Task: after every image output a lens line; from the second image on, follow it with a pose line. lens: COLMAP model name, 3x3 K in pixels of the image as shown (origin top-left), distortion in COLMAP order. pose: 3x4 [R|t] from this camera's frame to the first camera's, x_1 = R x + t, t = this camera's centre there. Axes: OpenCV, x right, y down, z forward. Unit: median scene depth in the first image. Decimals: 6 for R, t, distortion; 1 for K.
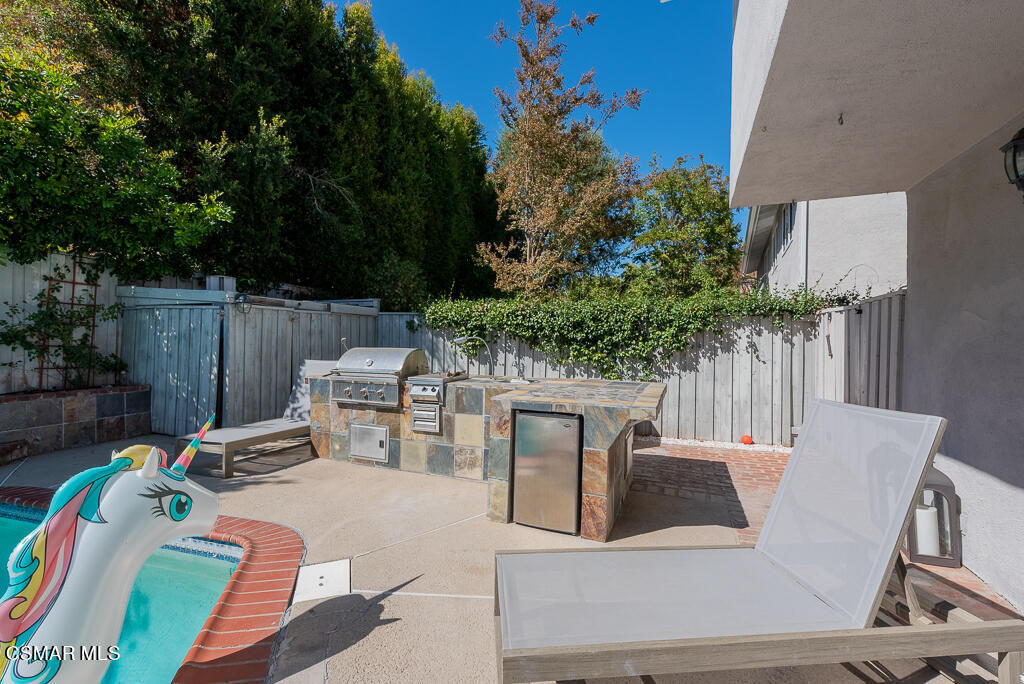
lens RADIAL K [[443.2, 0, 512.0], [0, 443.2, 342.0], [0, 0, 1]] dist [0.000190, -0.000005]
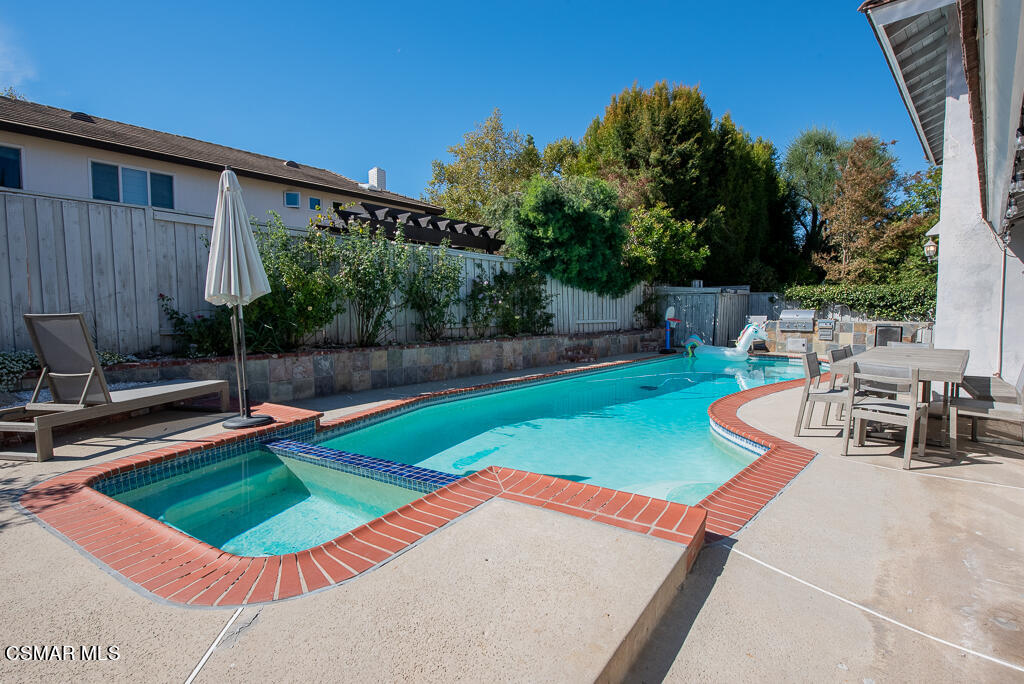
lens RADIAL K [[515.5, 0, 512.0], [0, 515.5, 342.0], [0, 0, 1]] dist [0.001530, 0.000136]
pose [[0.933416, 0.009679, -0.358665, -0.553458], [0.011024, 0.998390, 0.055635, 0.010991], [0.358626, -0.055884, 0.931807, -1.725785]]
